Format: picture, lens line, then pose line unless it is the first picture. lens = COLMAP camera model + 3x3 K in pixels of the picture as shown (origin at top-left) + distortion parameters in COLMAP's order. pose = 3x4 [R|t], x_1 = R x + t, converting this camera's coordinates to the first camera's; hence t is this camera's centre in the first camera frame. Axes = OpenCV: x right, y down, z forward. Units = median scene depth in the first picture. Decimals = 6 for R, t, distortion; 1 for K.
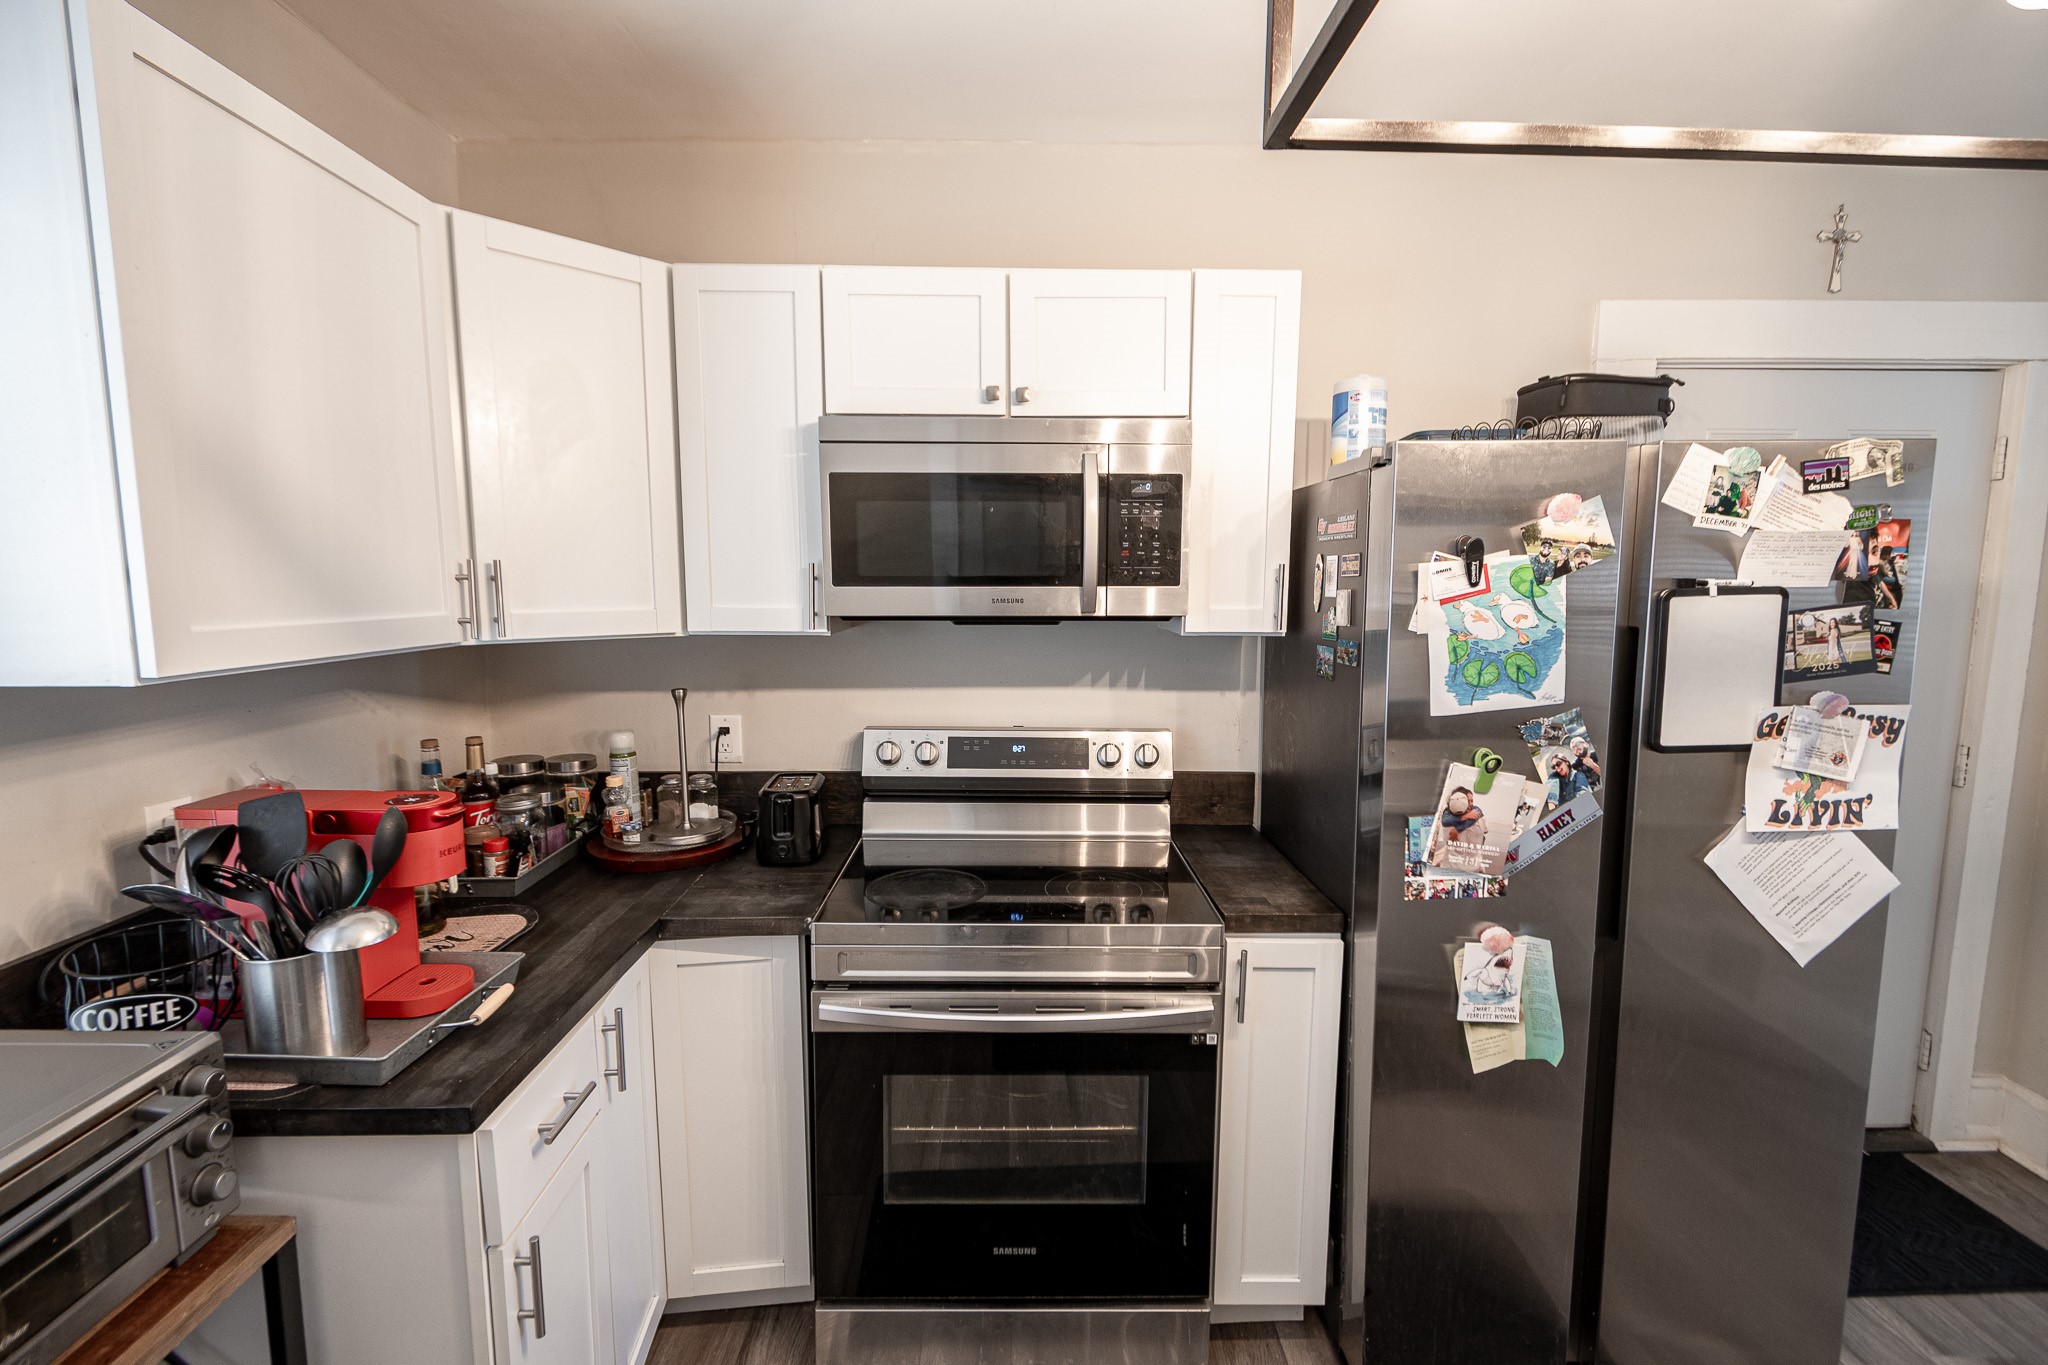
lens RADIAL K [[906.9, 0, 1009.7], [0, 906.9, 684.0], [0, 0, 1]] dist [0.003747, -0.001203]
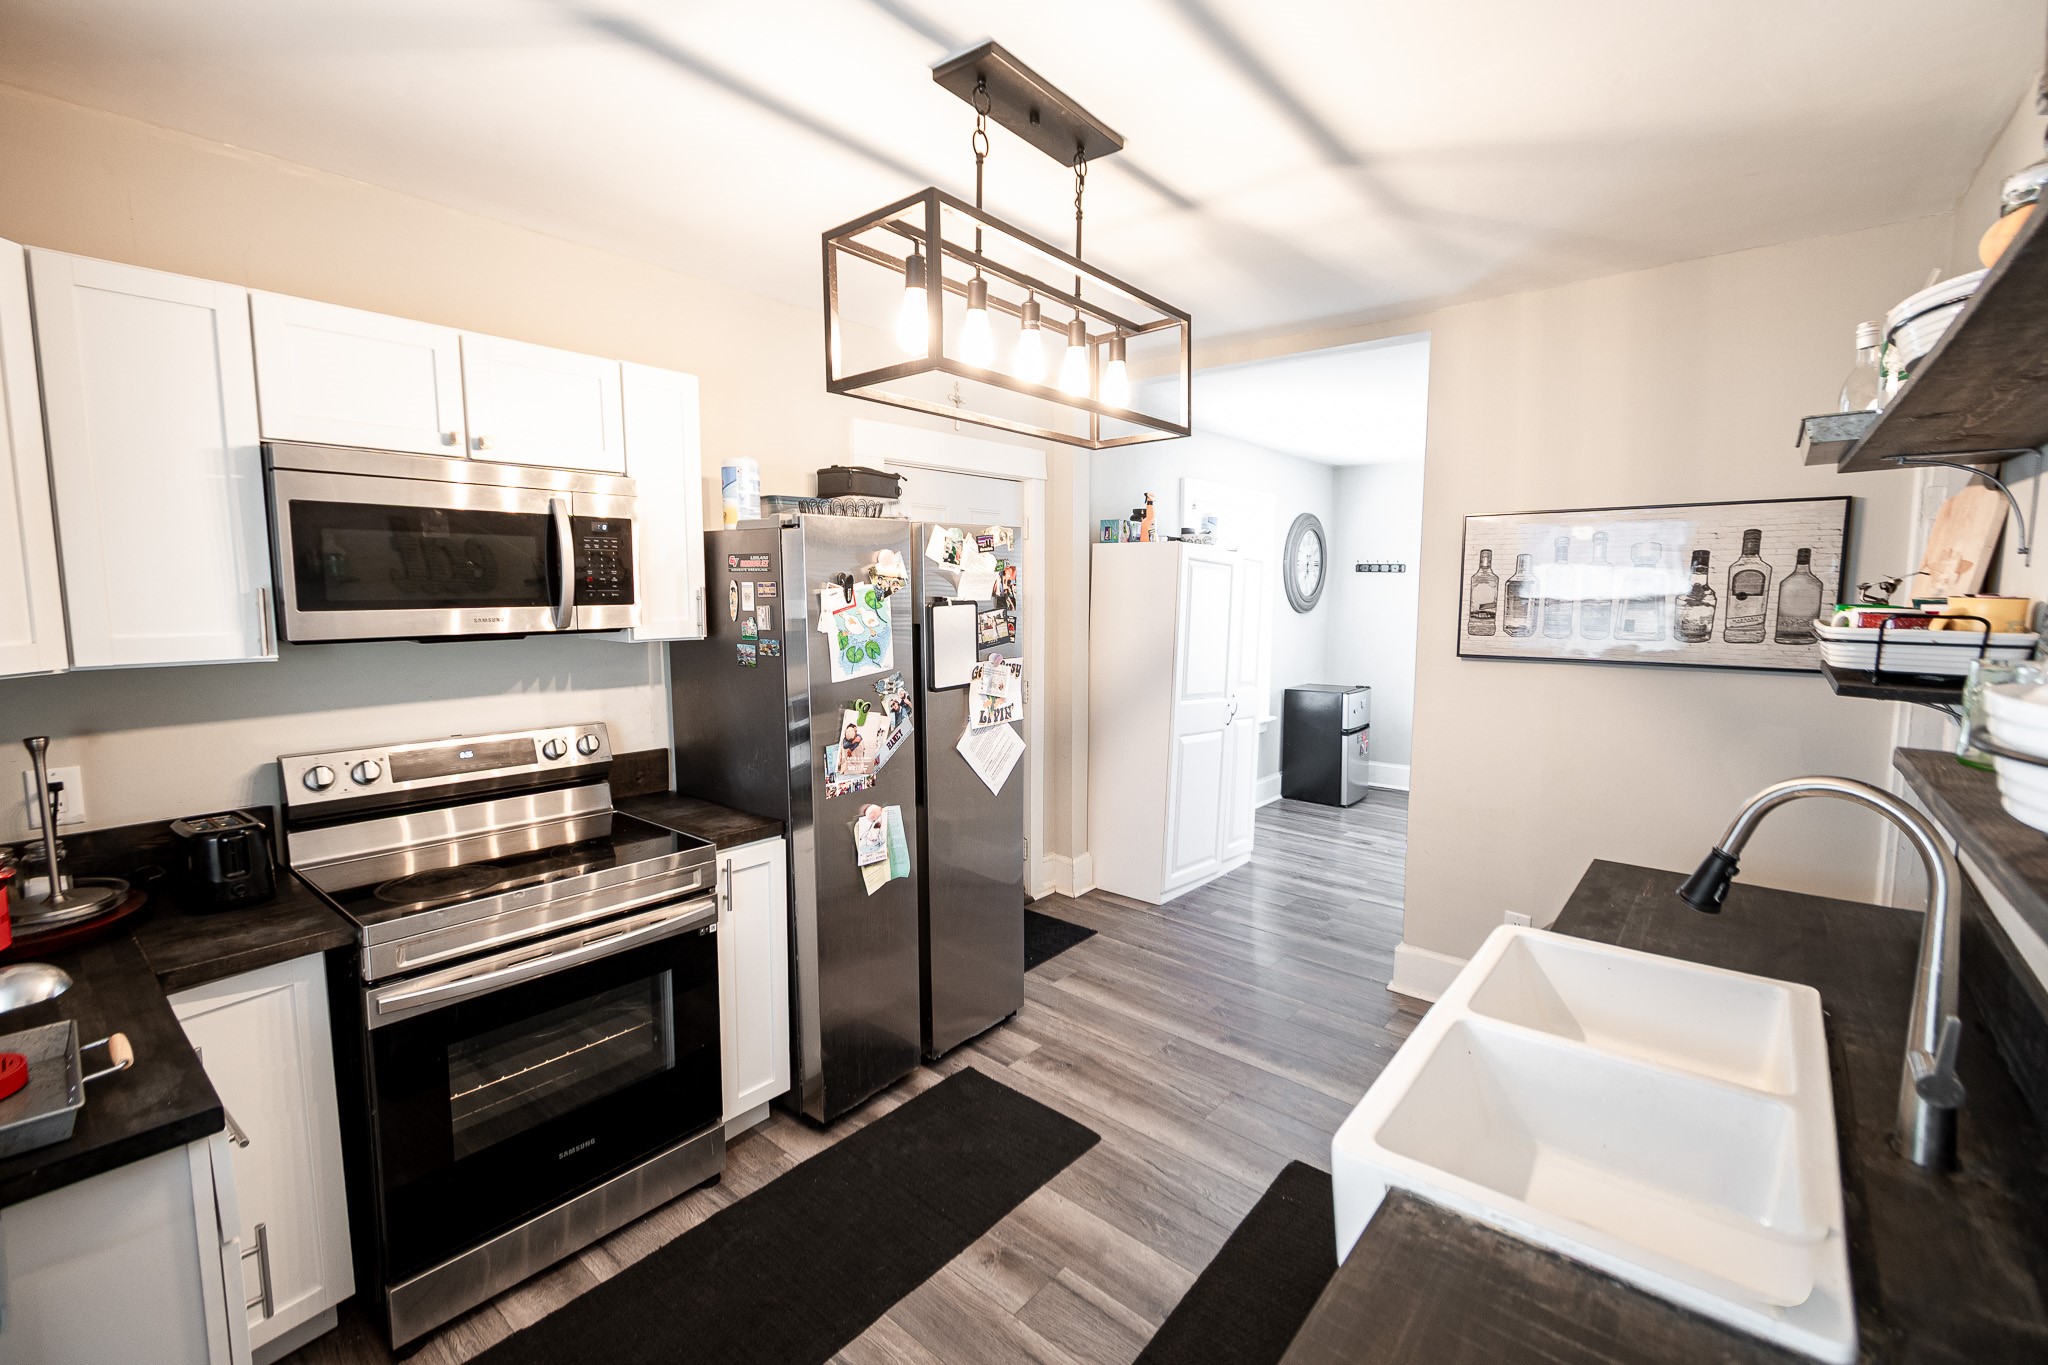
lens RADIAL K [[901.4, 0, 1022.8], [0, 901.4, 680.4], [0, 0, 1]] dist [0.007583, -0.004497]
pose [[0.651738, -0.082937, 0.753896, -0.516539], [0.088362, 0.995537, 0.033132, 0.007485], [-0.753279, 0.045022, 0.656158, -0.312070]]
